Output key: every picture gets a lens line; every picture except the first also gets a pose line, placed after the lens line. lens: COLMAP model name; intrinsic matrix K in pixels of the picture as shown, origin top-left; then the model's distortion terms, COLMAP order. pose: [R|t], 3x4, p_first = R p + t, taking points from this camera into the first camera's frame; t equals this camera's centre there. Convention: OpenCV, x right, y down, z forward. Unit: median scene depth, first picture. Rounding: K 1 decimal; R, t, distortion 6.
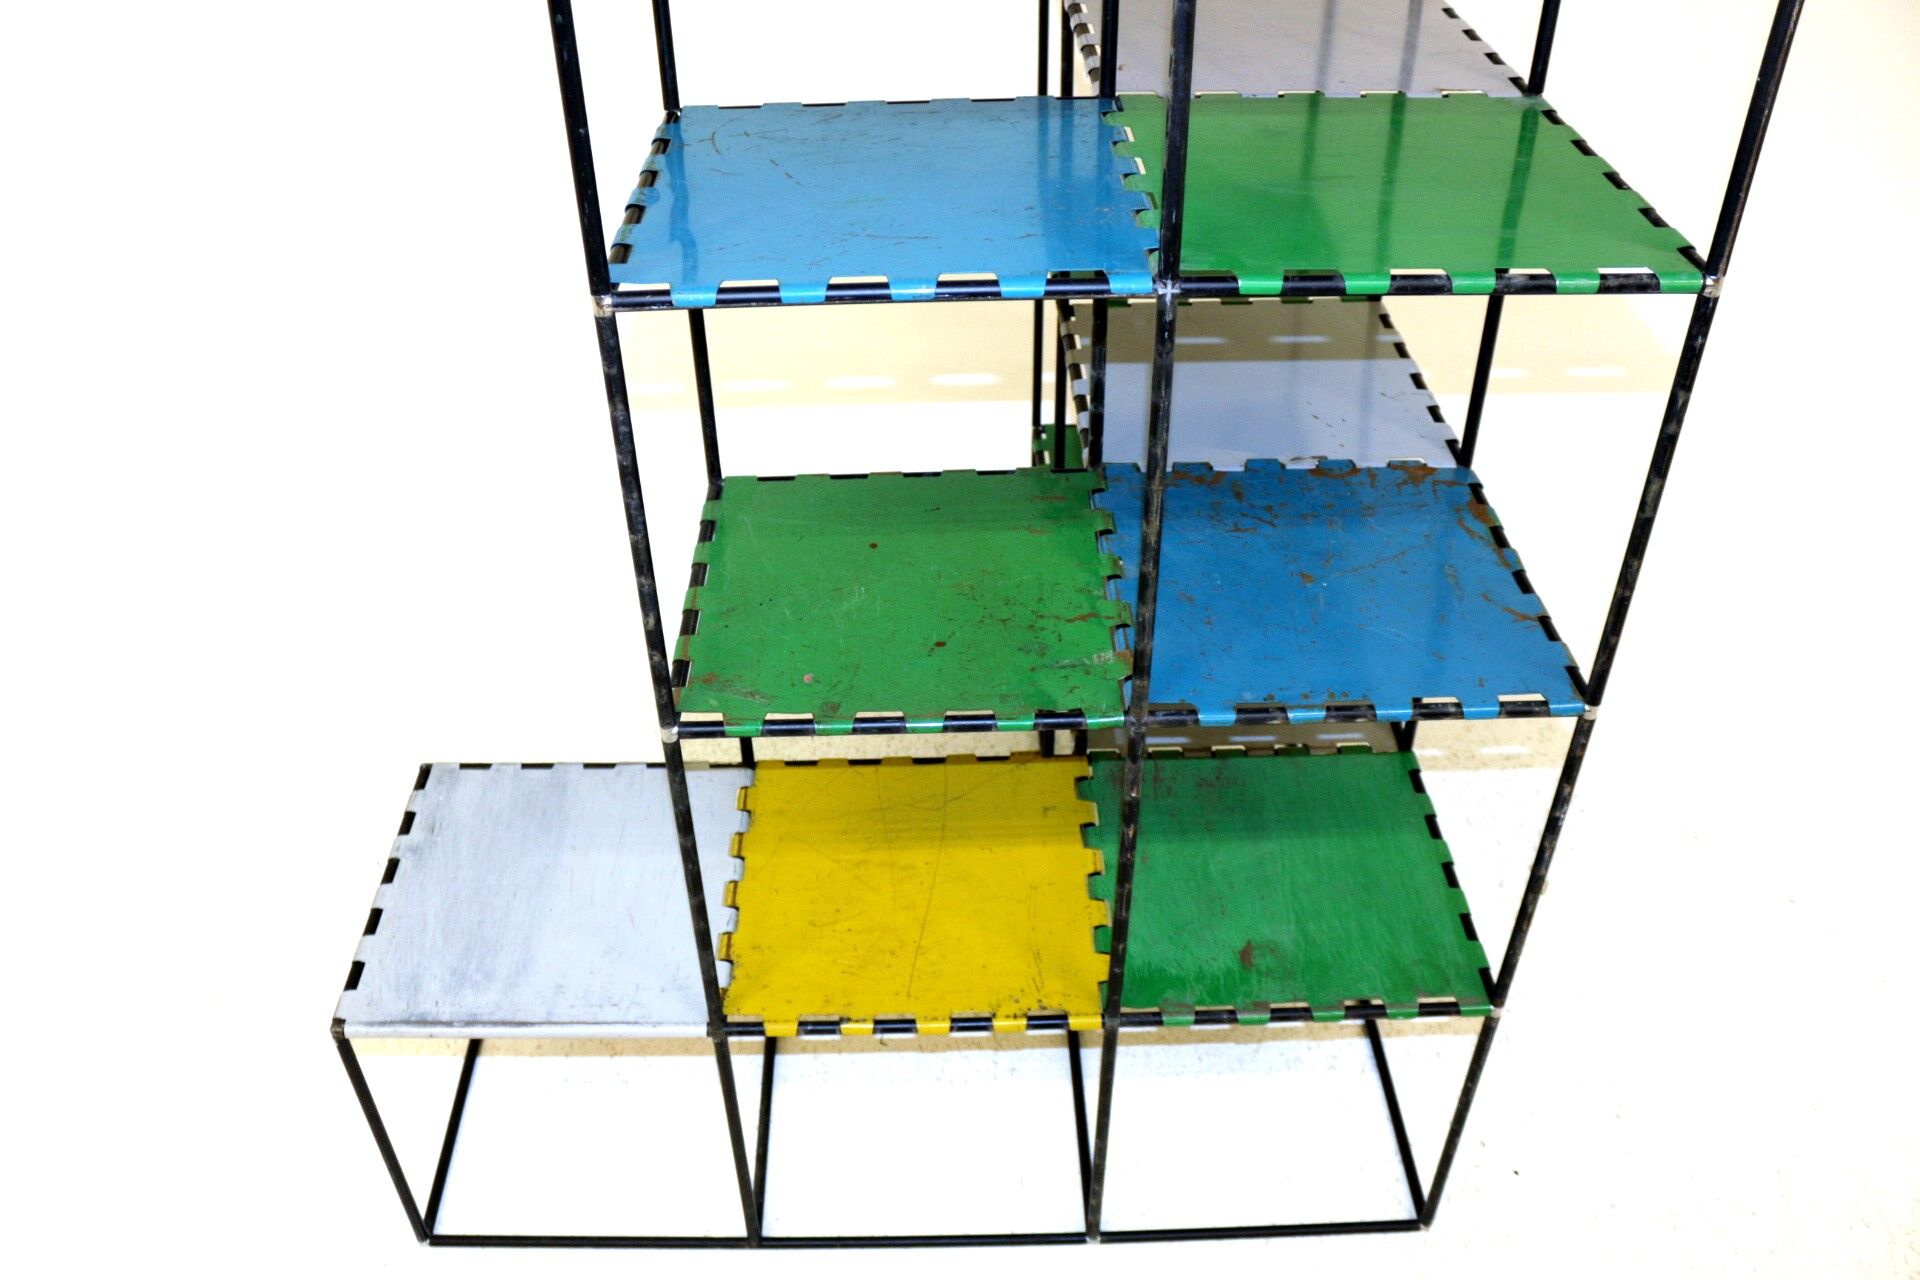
lens RADIAL K [[1576.9, 0, 955.9], [0, 1576.9, 669.6], [0, 0, 1]] dist [-0.099957, -0.000136]
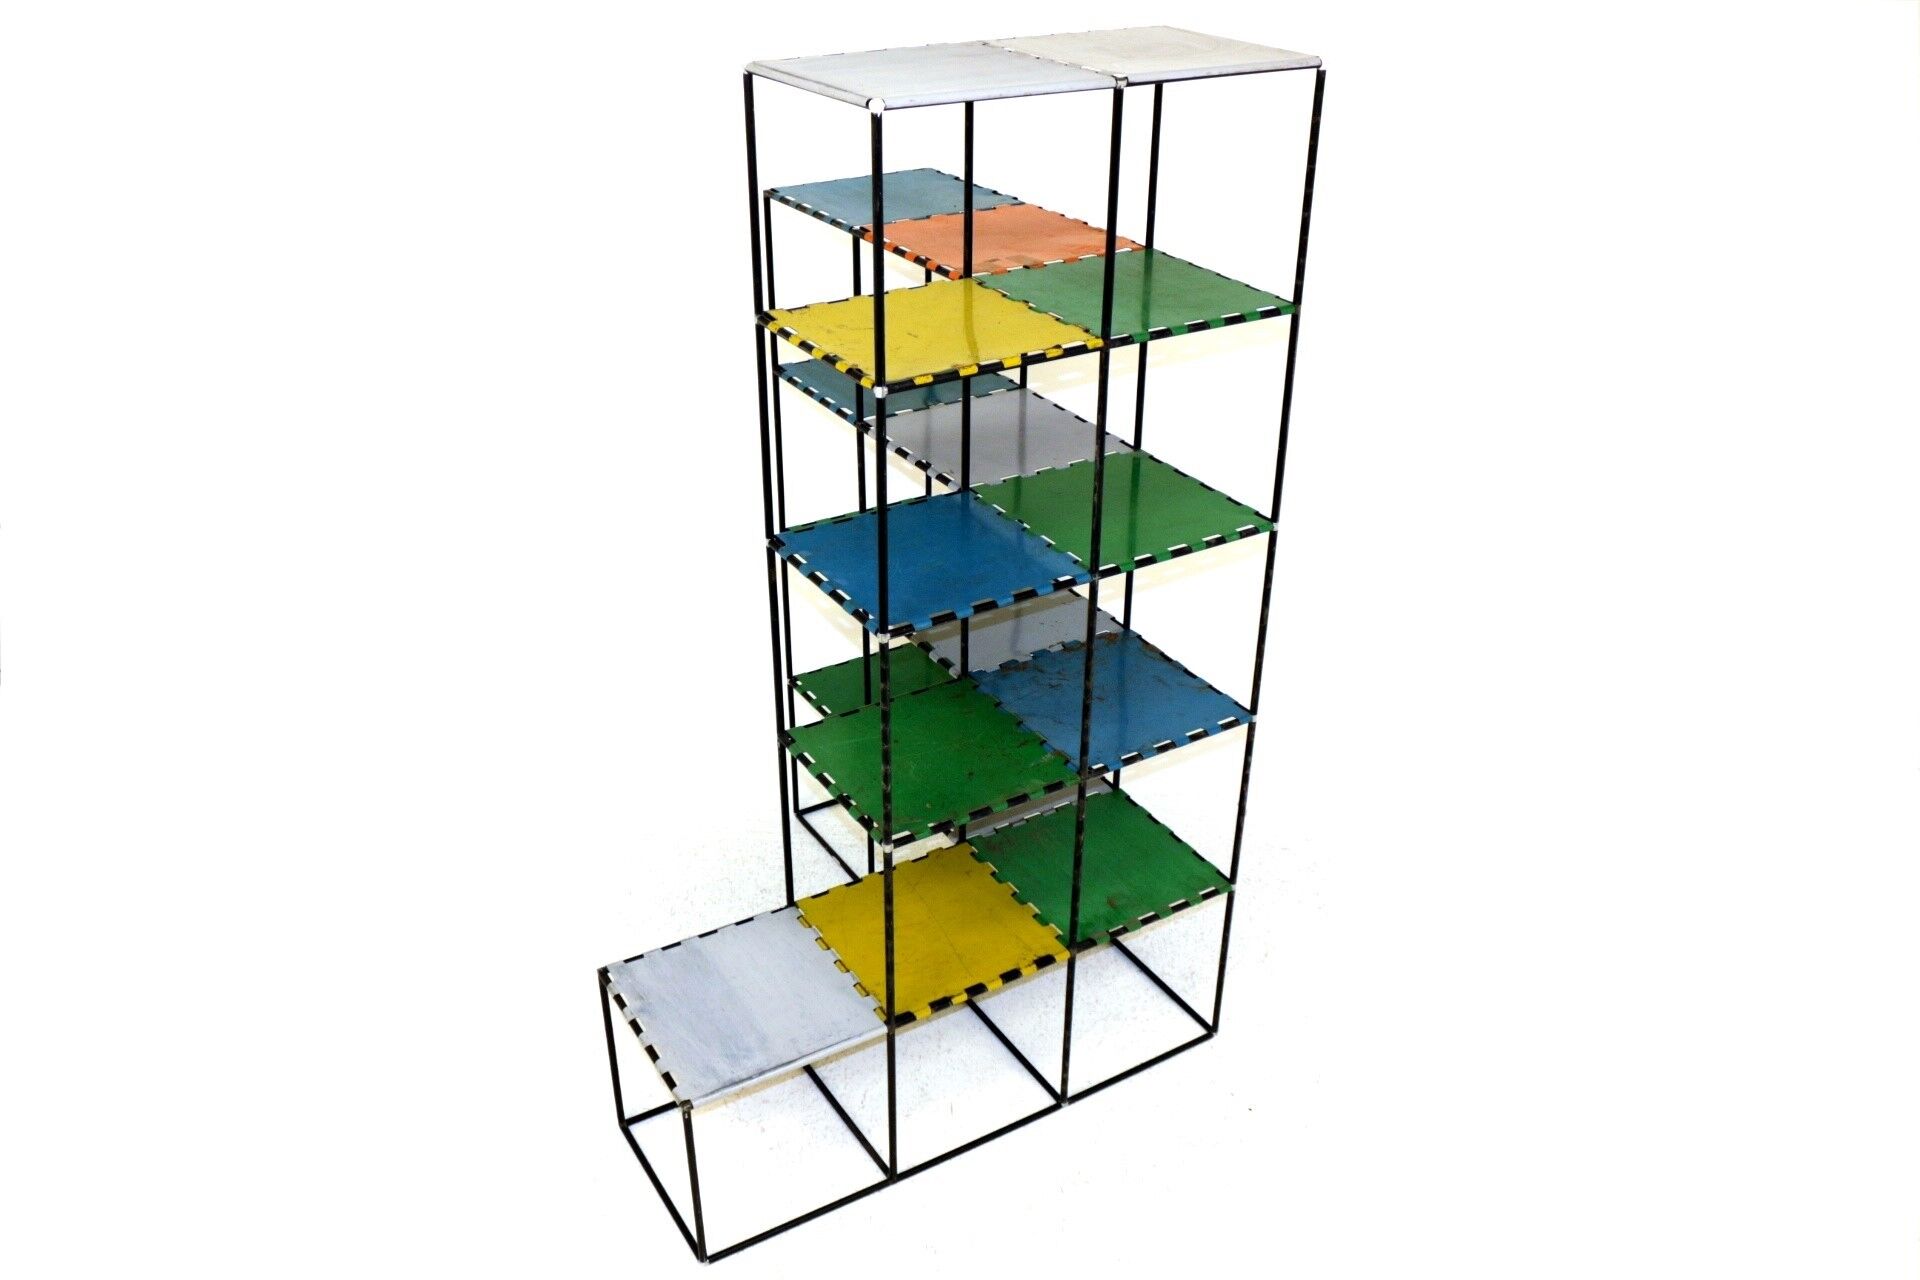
lens RADIAL K [[1576.9, 0, 955.9], [0, 1576.9, 669.6], [0, 0, 1]] dist [-0.099957, -0.000136]
pose [[0.862964, -0.238282, 0.445551, -0.752209], [0.300898, 0.950756, -0.074327, 0.000263], [-0.405899, 0.198207, 0.892166, -0.664947]]
